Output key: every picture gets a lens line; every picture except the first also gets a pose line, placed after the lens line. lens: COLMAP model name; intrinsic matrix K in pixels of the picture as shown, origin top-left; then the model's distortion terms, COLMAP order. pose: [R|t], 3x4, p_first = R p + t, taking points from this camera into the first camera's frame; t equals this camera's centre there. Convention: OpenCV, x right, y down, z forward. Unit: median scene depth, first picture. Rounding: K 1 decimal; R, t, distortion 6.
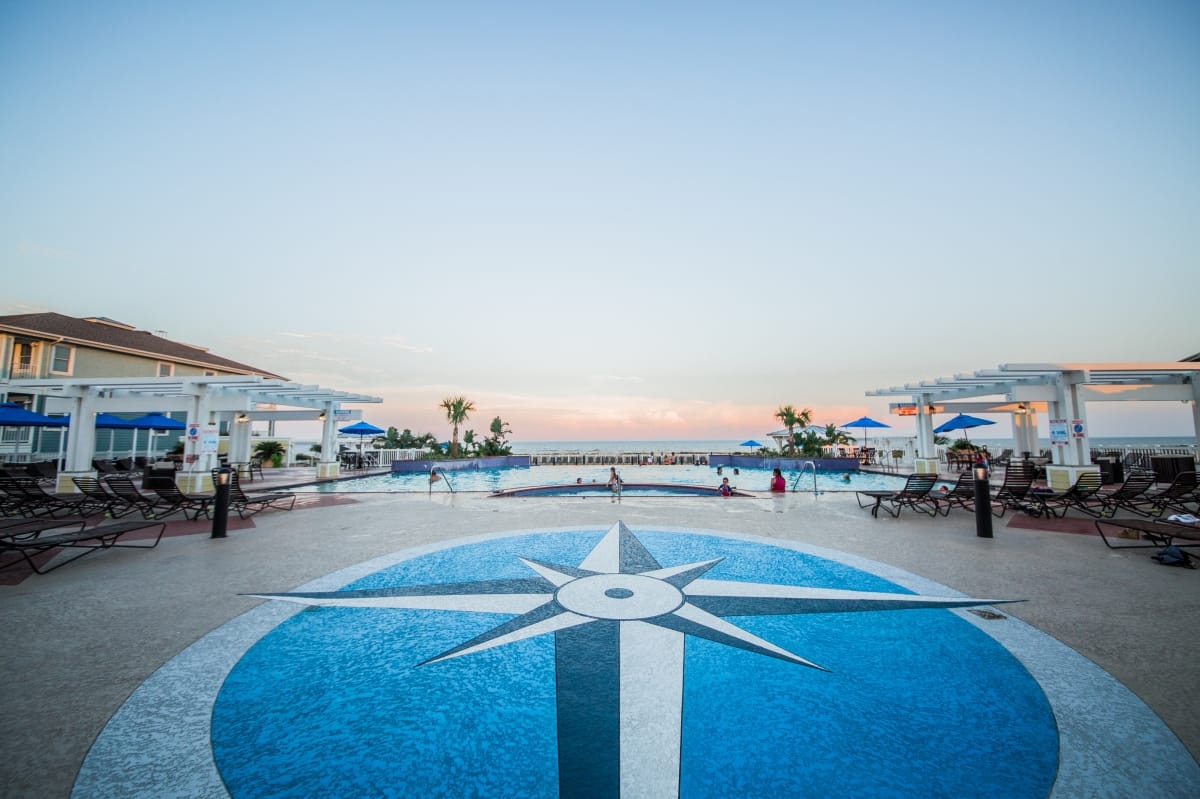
lens RADIAL K [[528.8, 0, 600.0], [0, 528.8, 399.5], [0, 0, 1]] dist [-0.002012, -0.000007]
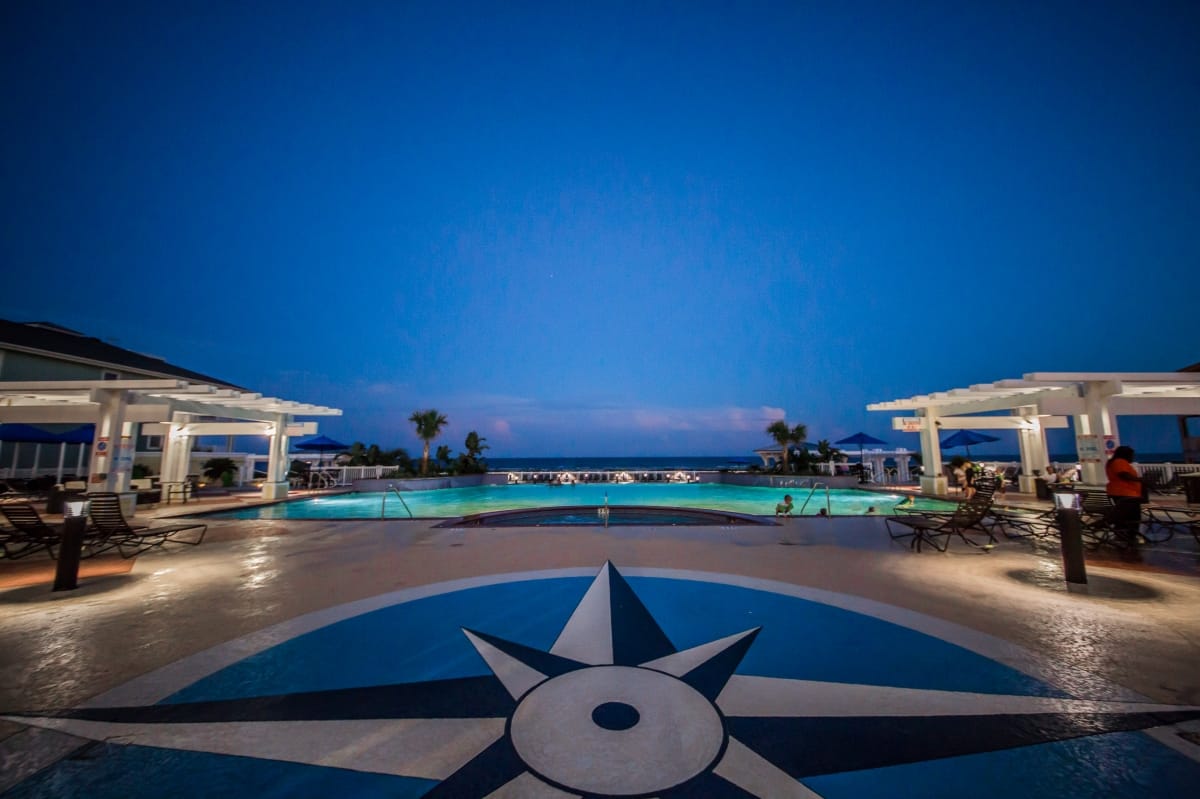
lens RADIAL K [[440.1, 0, 600.0], [0, 440.1, 399.5], [0, 0, 1]] dist [-0.002394, -0.000297]
pose [[0.999233, 0.006056, 0.038676, -0.001572], [-0.004052, 0.998654, -0.051705, 0.016060], [-0.038937, 0.051508, 0.997913, 0.220123]]
